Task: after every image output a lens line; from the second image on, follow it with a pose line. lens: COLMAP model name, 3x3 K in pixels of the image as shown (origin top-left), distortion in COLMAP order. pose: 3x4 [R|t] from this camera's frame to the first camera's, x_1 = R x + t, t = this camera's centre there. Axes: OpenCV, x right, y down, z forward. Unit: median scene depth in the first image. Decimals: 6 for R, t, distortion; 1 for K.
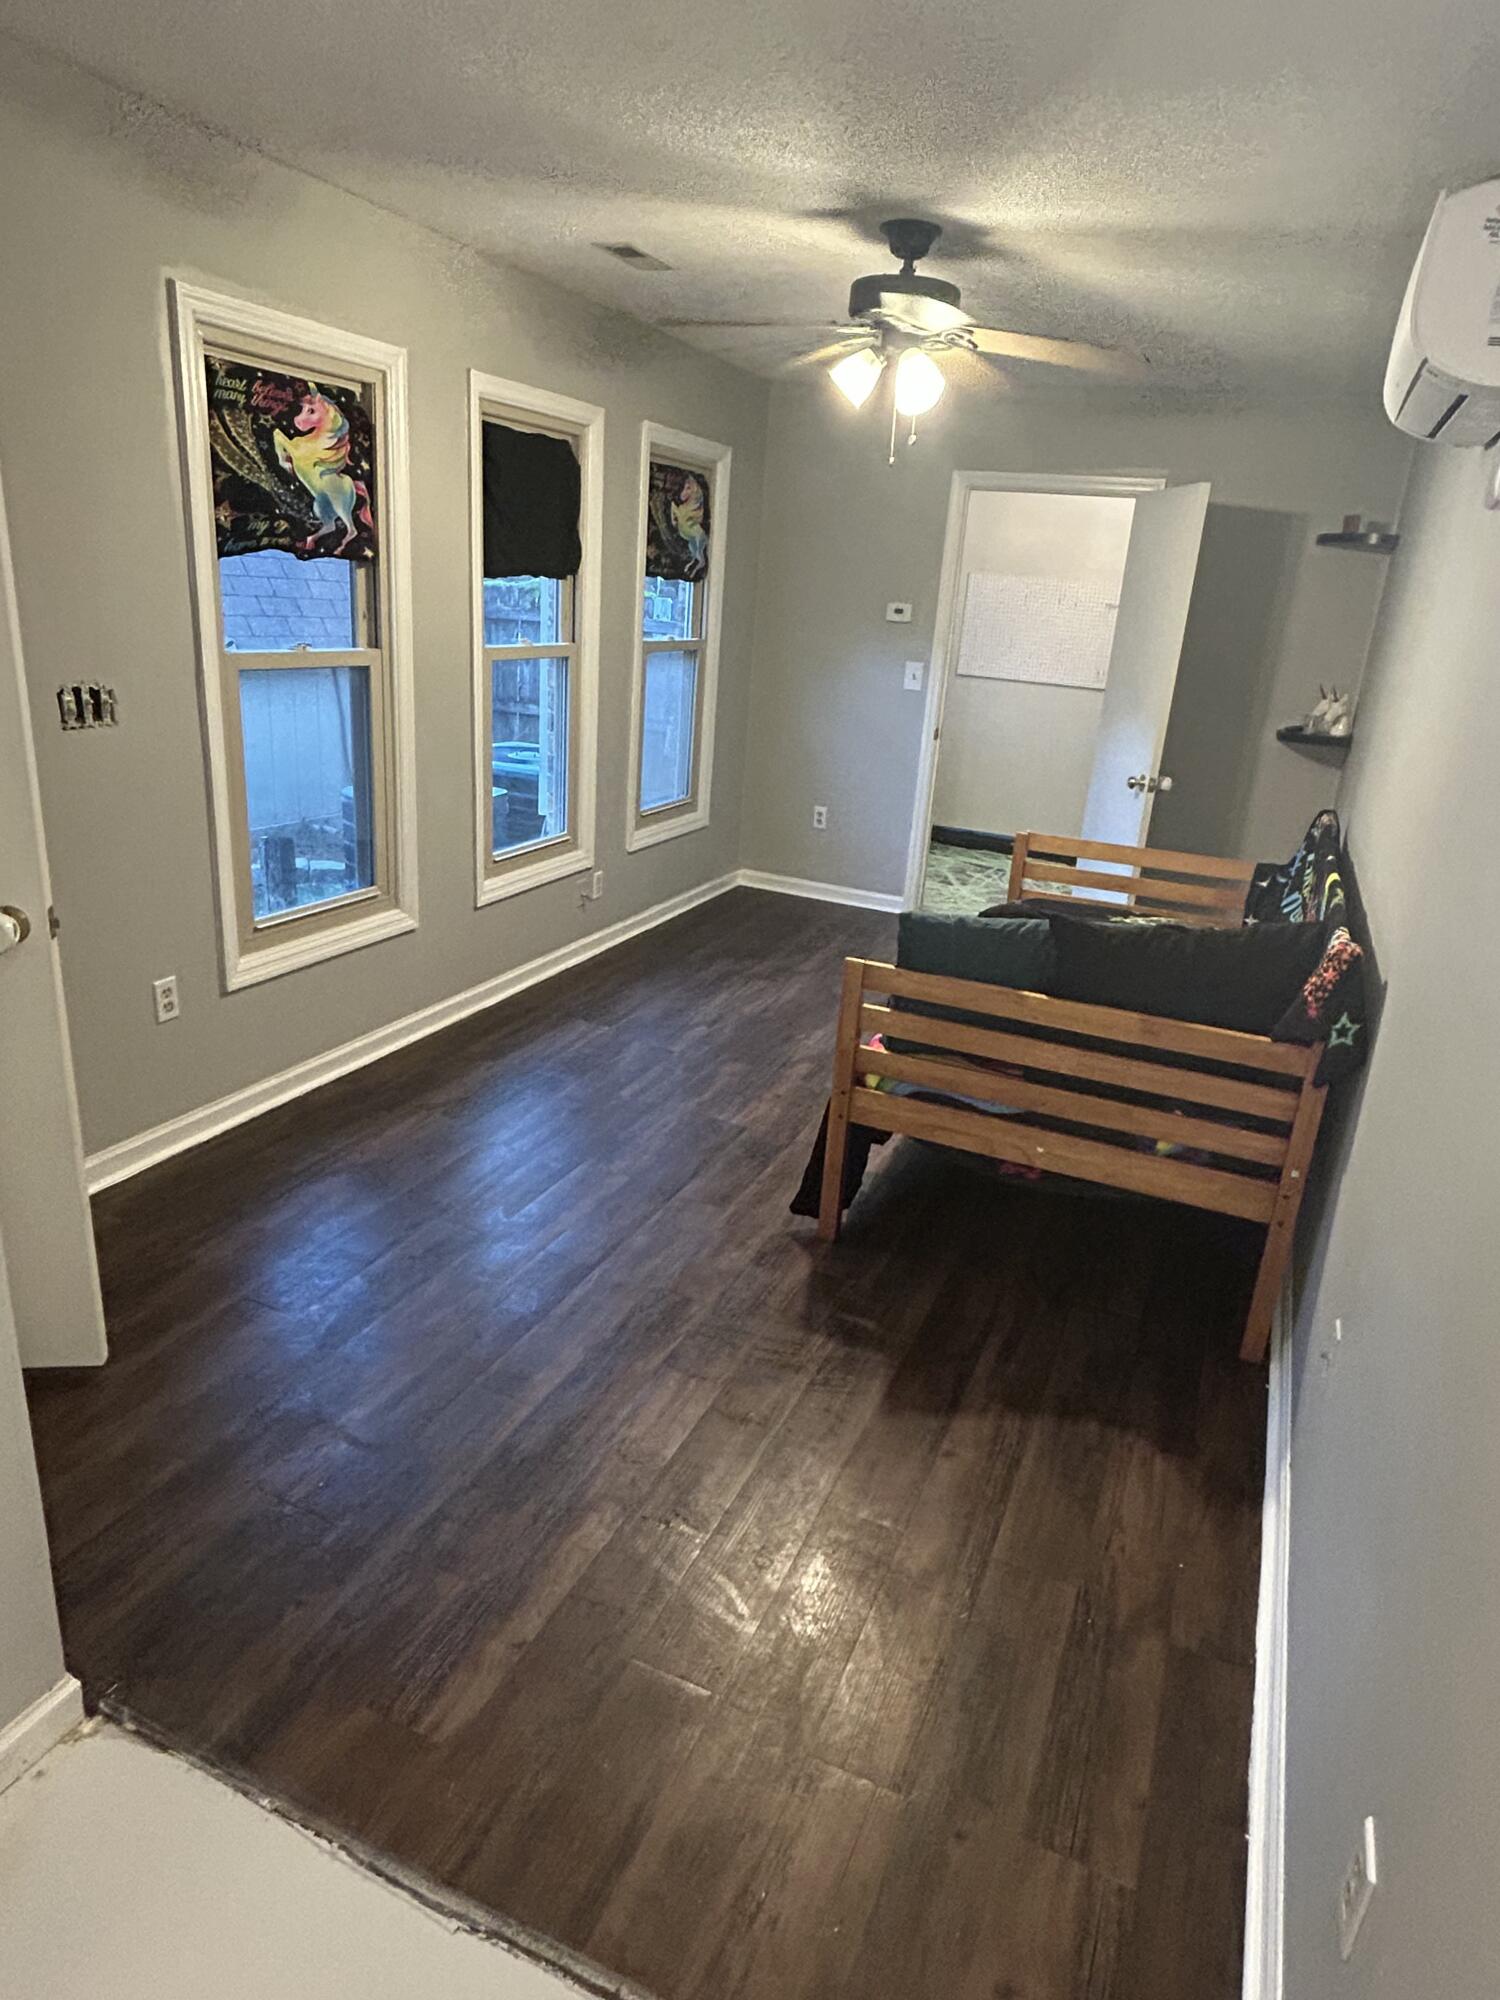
lens RADIAL K [[1189.7, 0, 751.0], [0, 1189.7, 999.7], [0, 0, 1]] dist [0.000060, -0.000112]
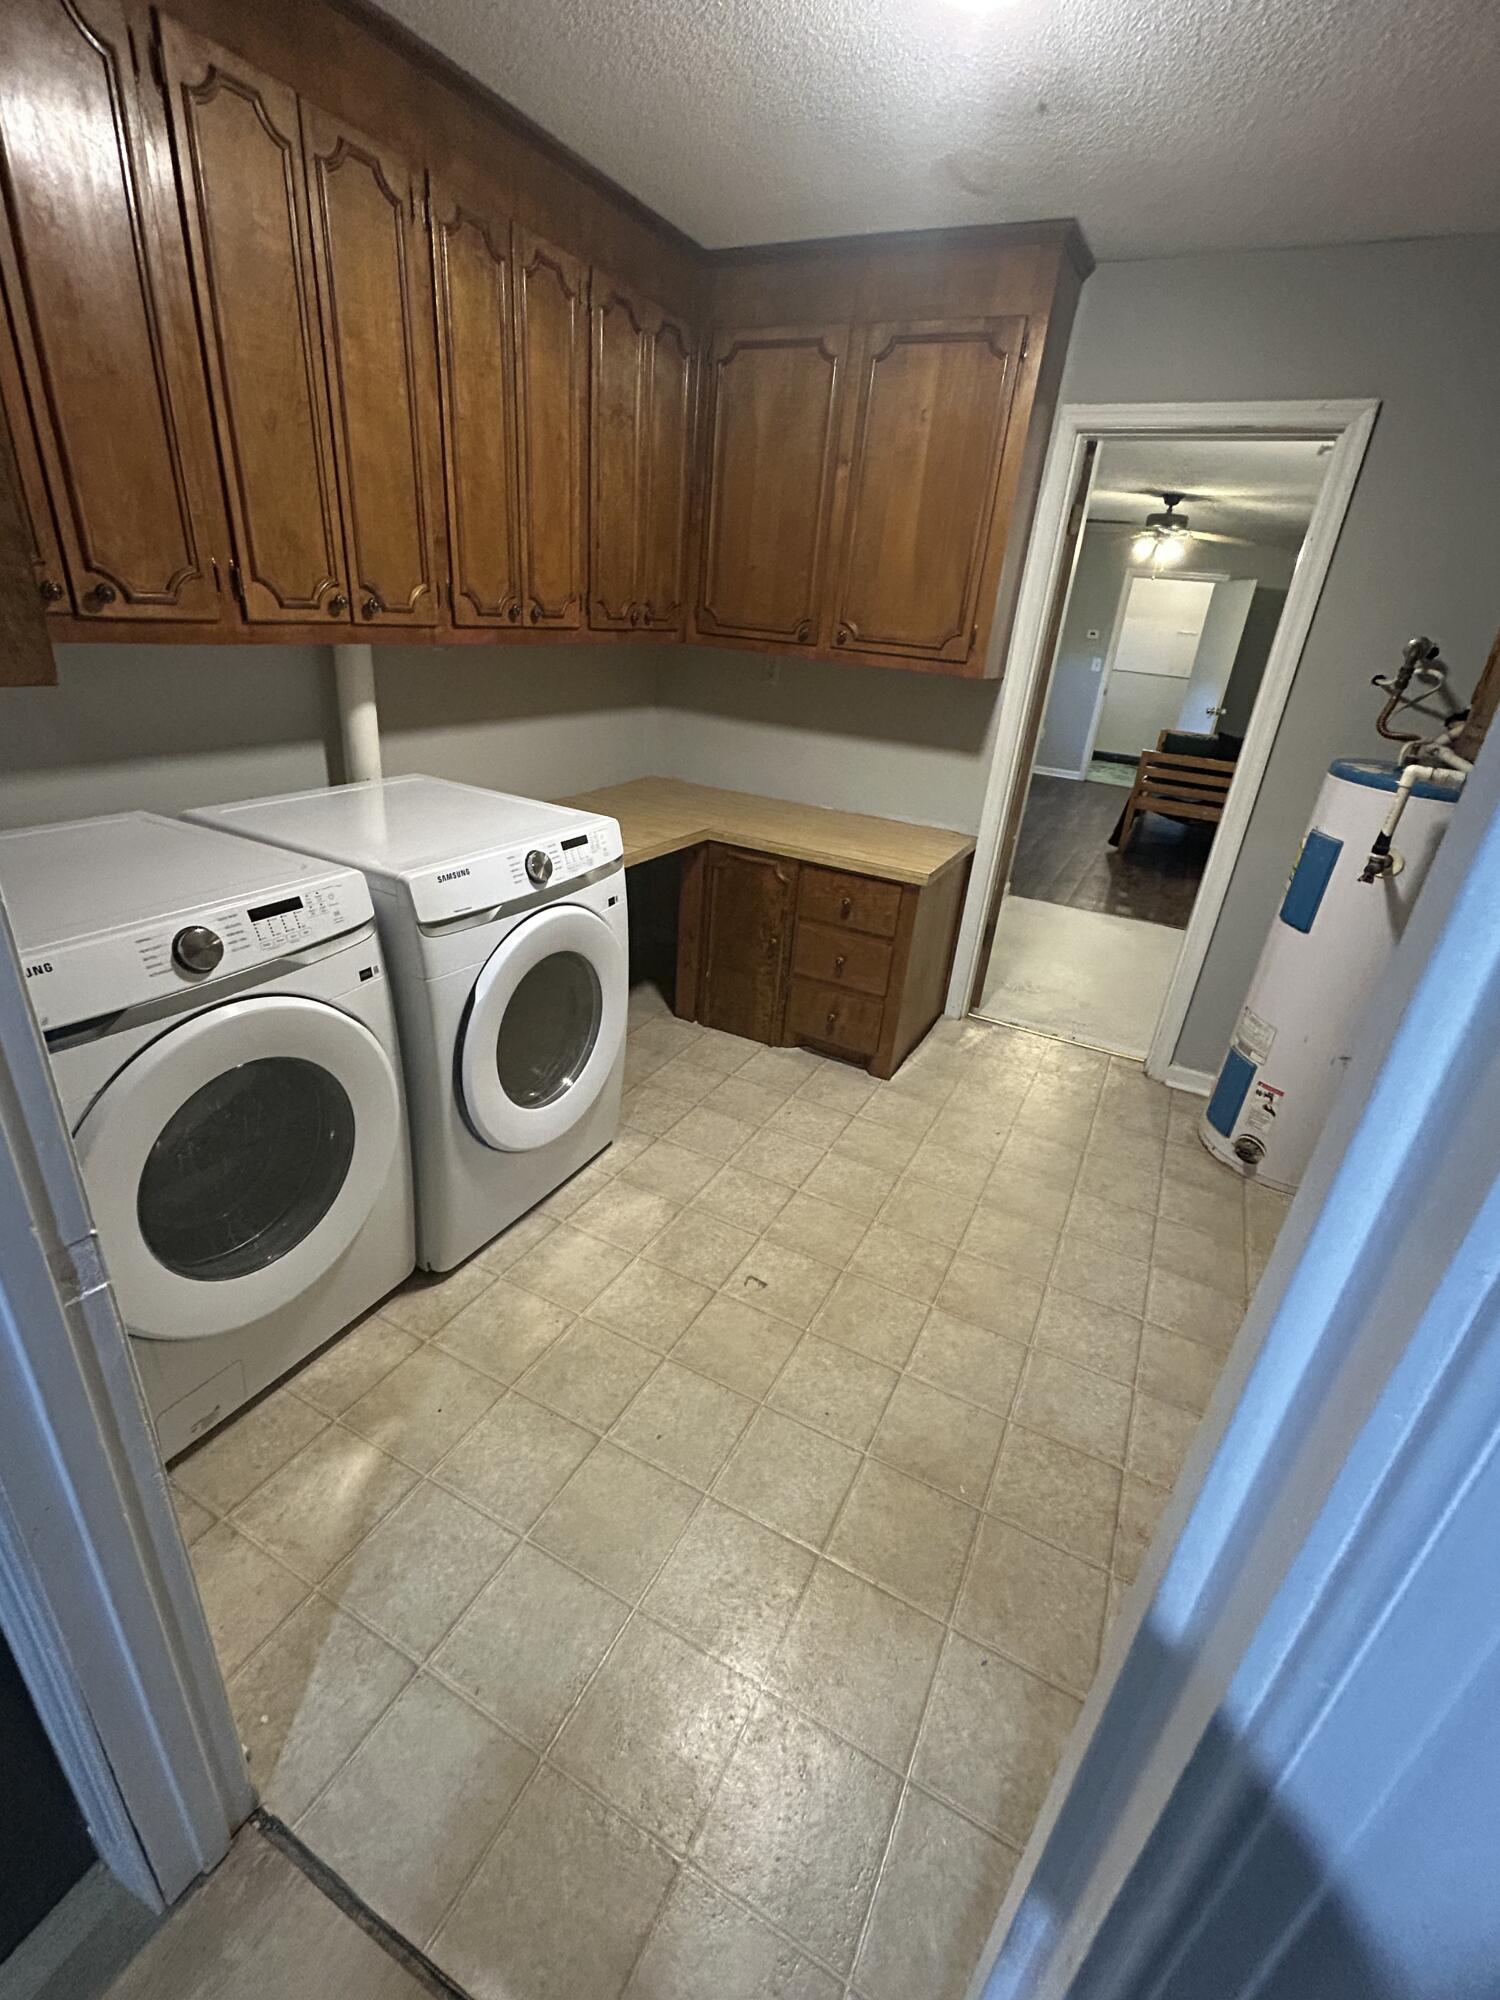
lens RADIAL K [[872.1, 0, 748.8], [0, 872.1, 997.9], [0, 0, 1]] dist [-0.000393, 0.000011]
pose [[0.997891, 0.029107, -0.058025, -0.501529], [-0.024529, 0.996644, 0.078099, 0.288867], [0.060104, -0.076511, 0.995256, -0.858443]]
